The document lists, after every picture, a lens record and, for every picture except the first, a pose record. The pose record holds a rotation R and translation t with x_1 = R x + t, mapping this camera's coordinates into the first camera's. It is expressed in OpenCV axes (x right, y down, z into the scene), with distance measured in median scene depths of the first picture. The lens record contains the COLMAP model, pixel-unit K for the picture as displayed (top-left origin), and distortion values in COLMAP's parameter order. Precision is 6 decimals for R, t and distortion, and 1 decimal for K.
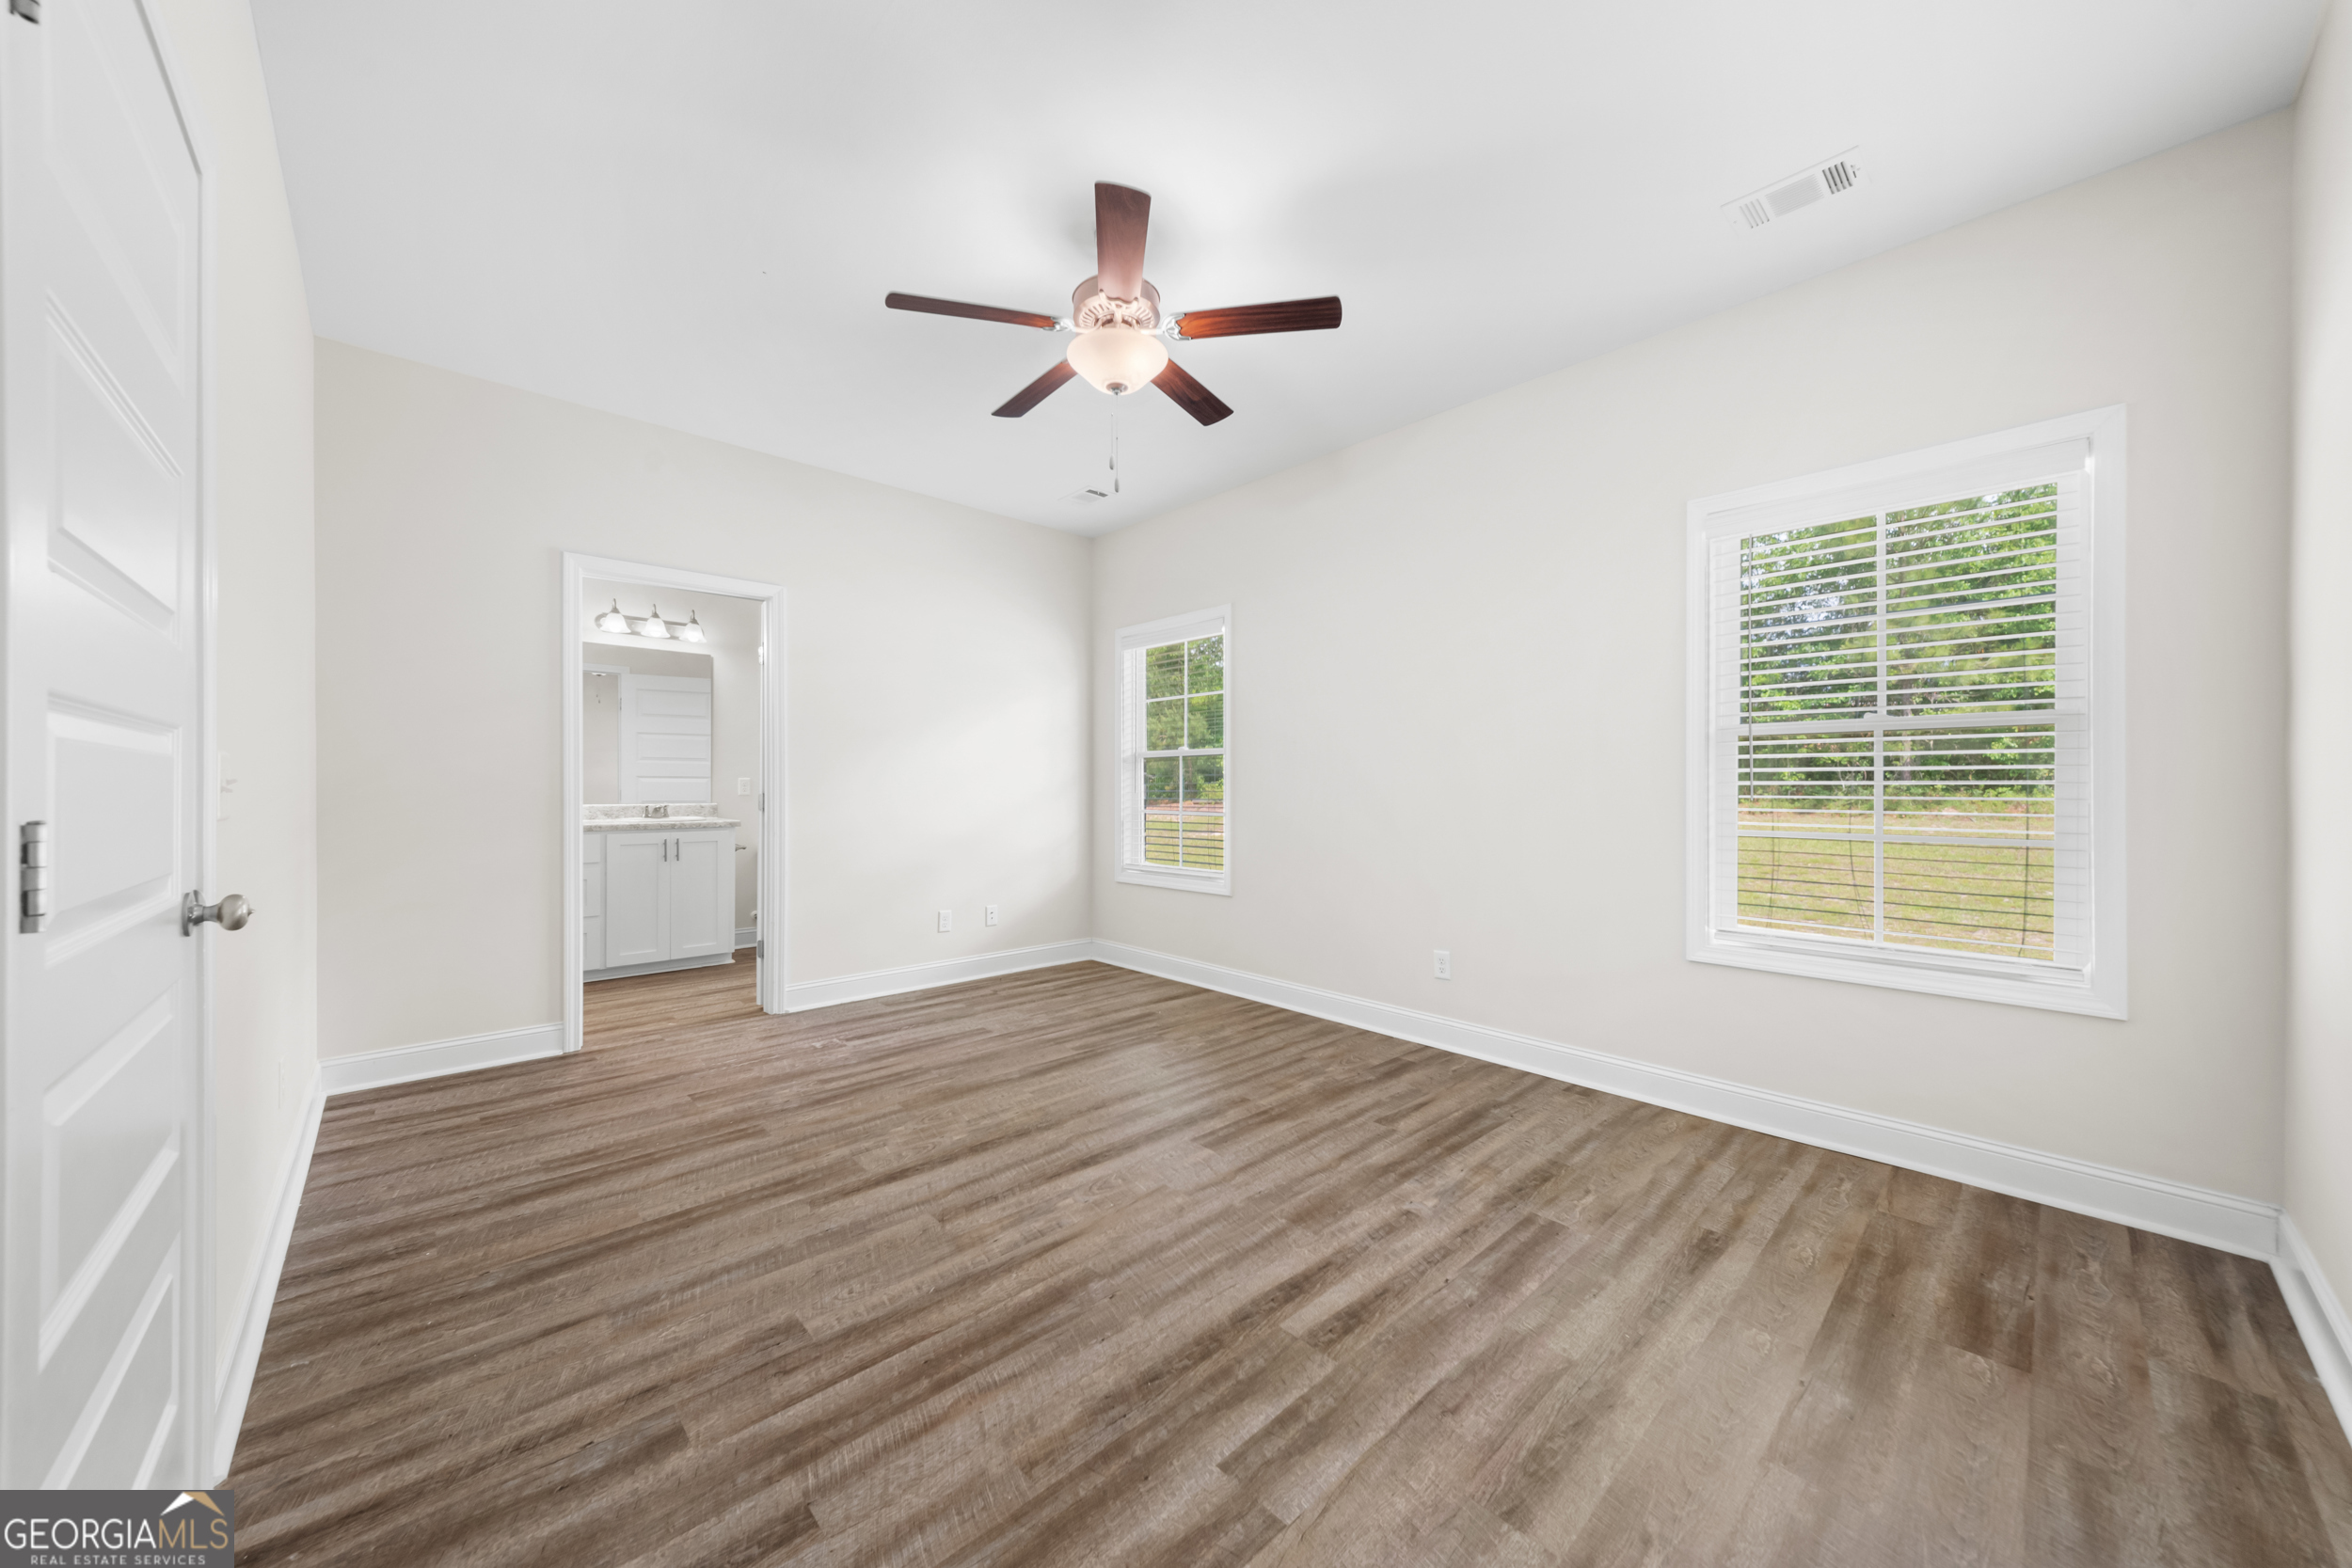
lens RADIAL K [[831.3, 0, 1164.0], [0, 831.3, 770.7], [0, 0, 1]] dist [-0.007148, 0.001199]
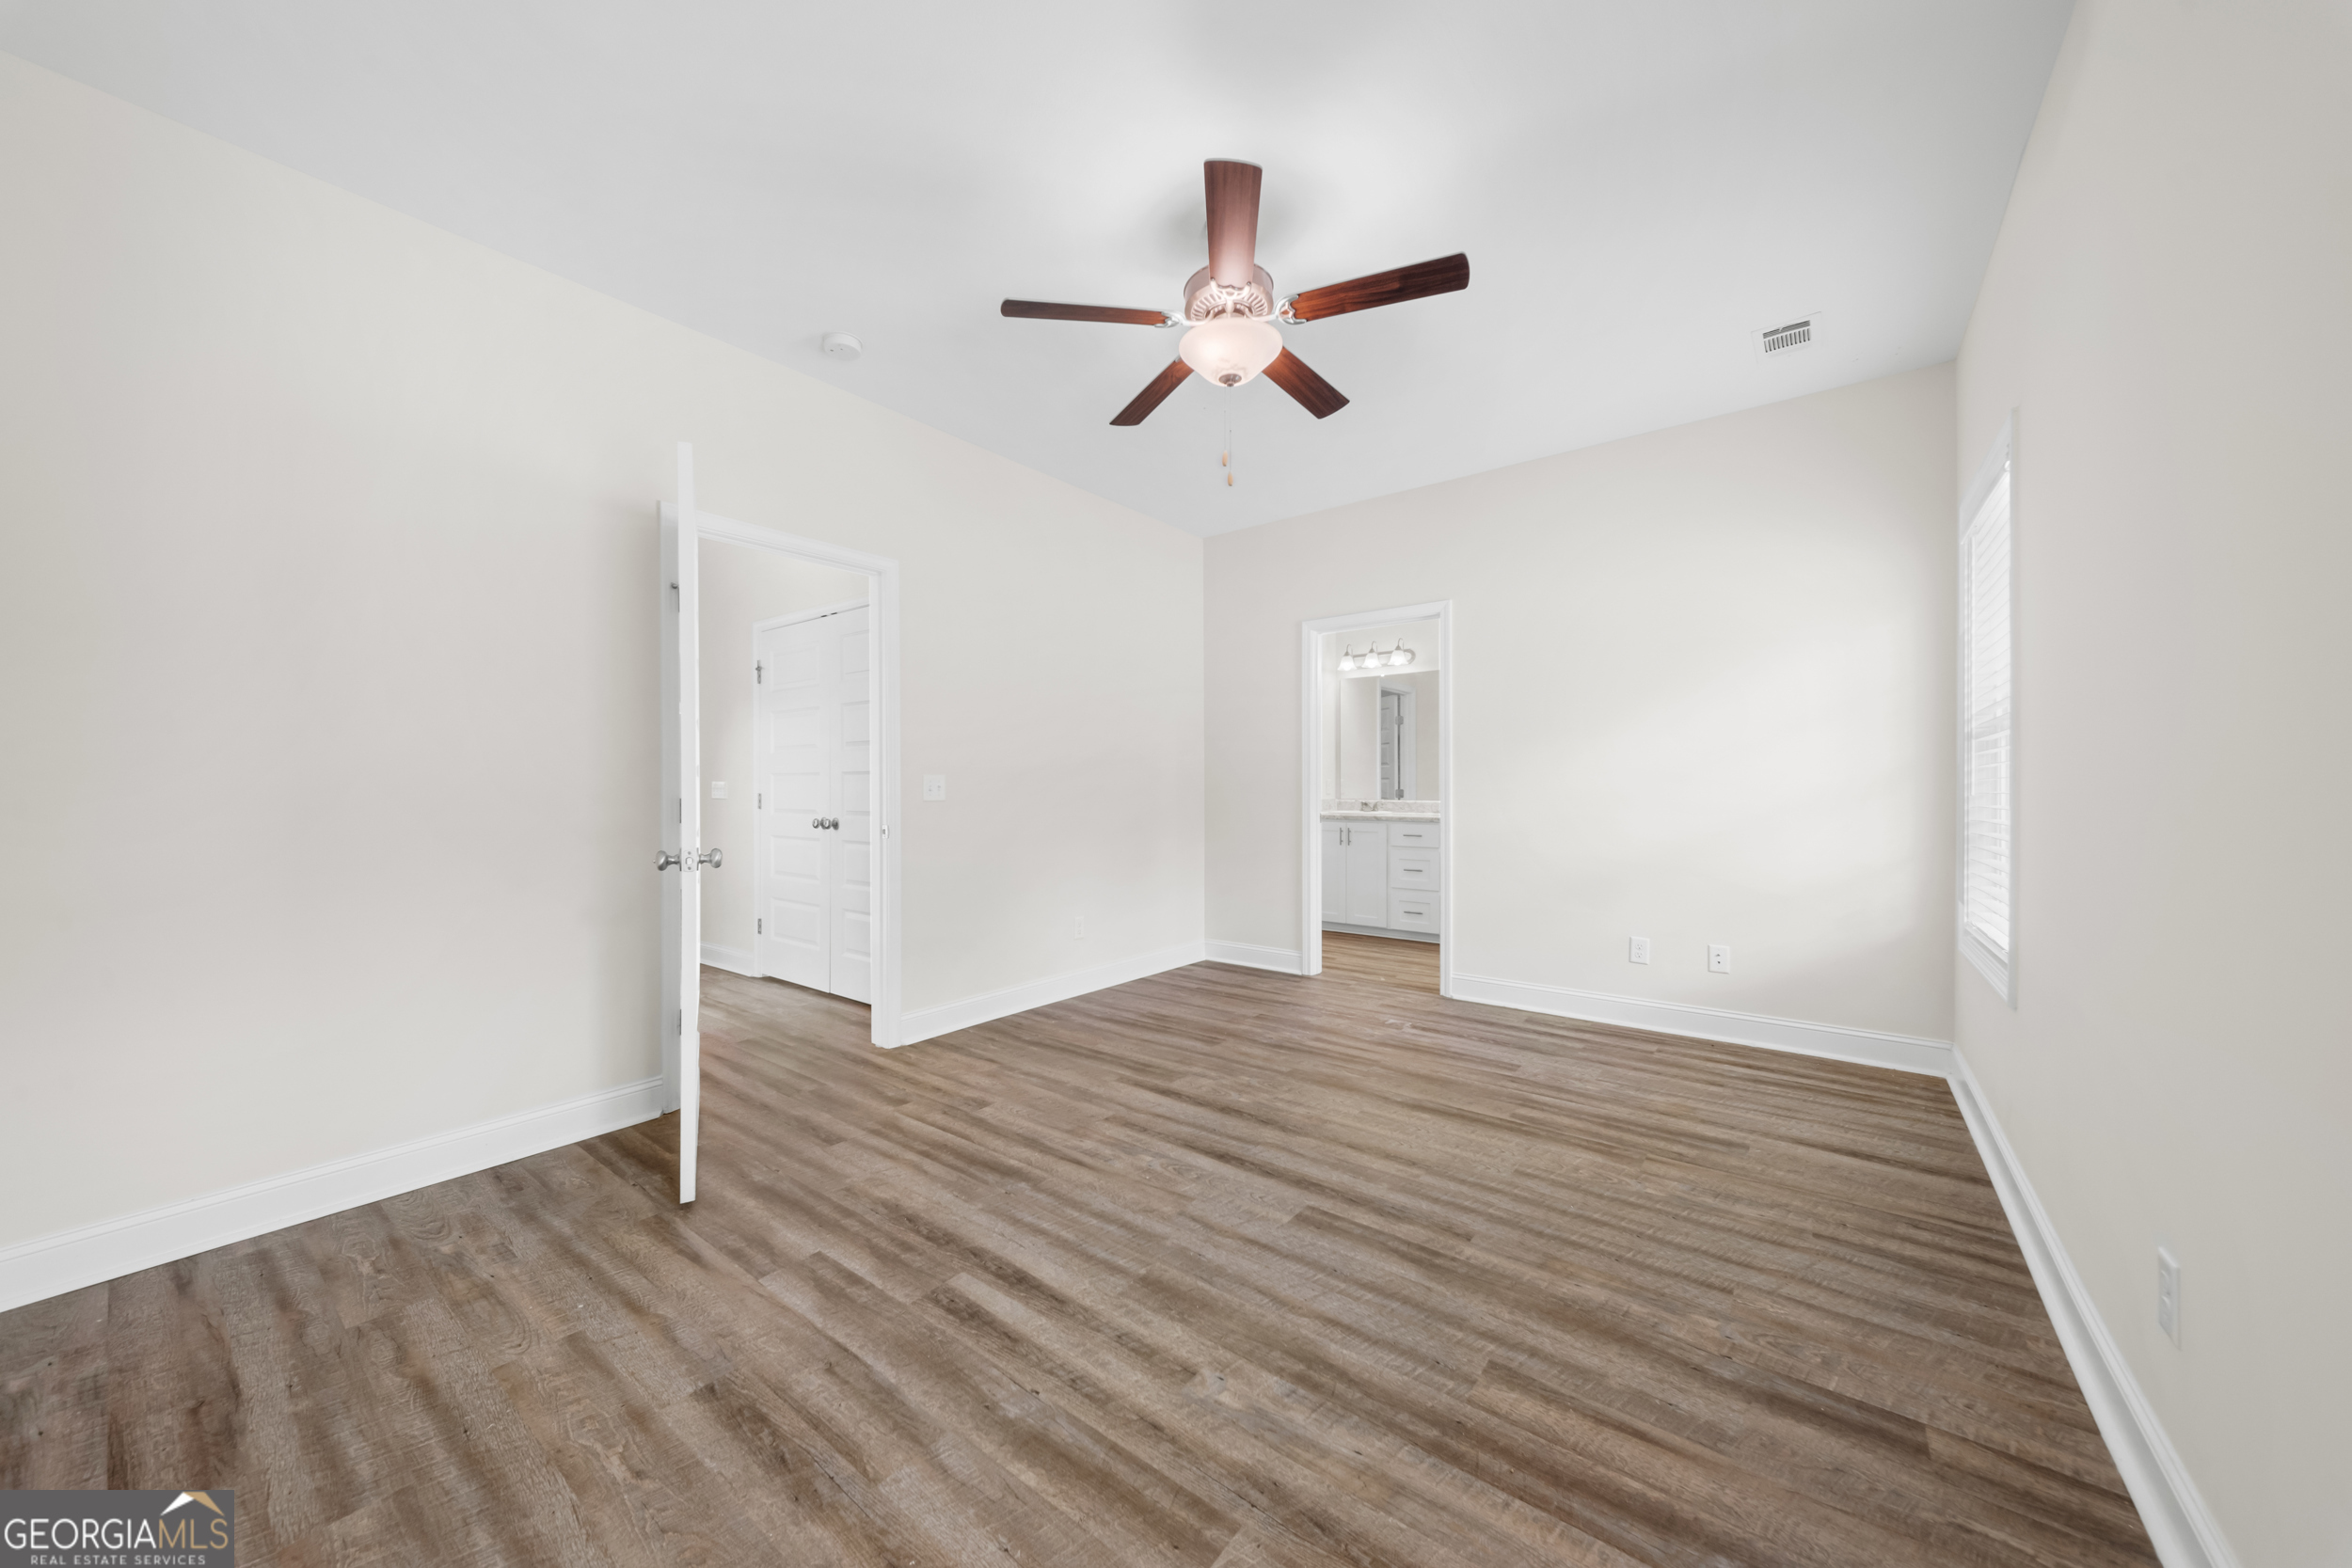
lens RADIAL K [[831.3, 0, 1170.6], [0, 831.3, 793.0], [0, 0, 1]] dist [-0.007148, 0.001199]
pose [[0.167335, 0.015853, -0.985773, 0.893276], [0.011330, 0.999774, 0.018001, 0.004805], [0.985835, -0.014182, 0.167118, 0.768126]]
